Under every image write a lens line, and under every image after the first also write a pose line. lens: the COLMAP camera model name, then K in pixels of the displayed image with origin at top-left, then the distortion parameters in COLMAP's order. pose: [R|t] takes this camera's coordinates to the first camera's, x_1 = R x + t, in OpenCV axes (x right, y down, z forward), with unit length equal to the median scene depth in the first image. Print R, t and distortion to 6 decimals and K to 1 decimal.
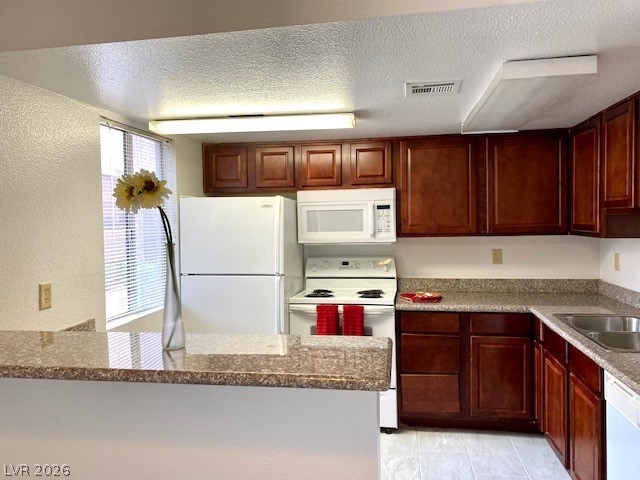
lens RADIAL K [[490.2, 0, 317.2], [0, 490.2, 236.3], [0, 0, 1]] dist [0.051068, -0.055875]
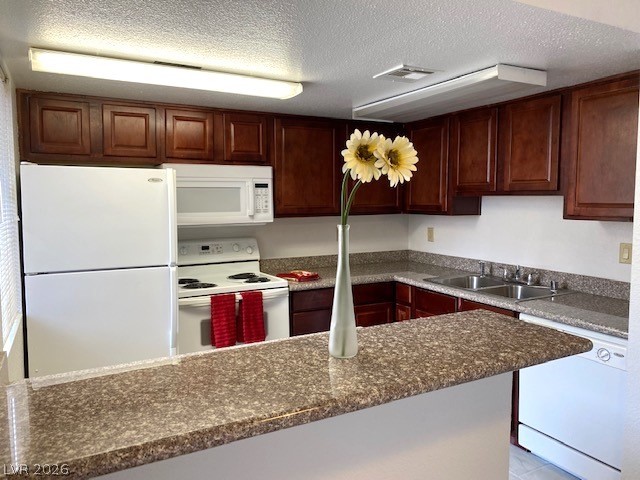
lens RADIAL K [[490.2, 0, 326.8], [0, 490.2, 244.6], [0, 0, 1]] dist [0.051068, -0.055875]
pose [[0.781522, -0.048790, 0.621968, -0.364506], [0.013552, 0.998030, 0.061262, -0.002761], [-0.623731, -0.039448, 0.780643, 0.176819]]
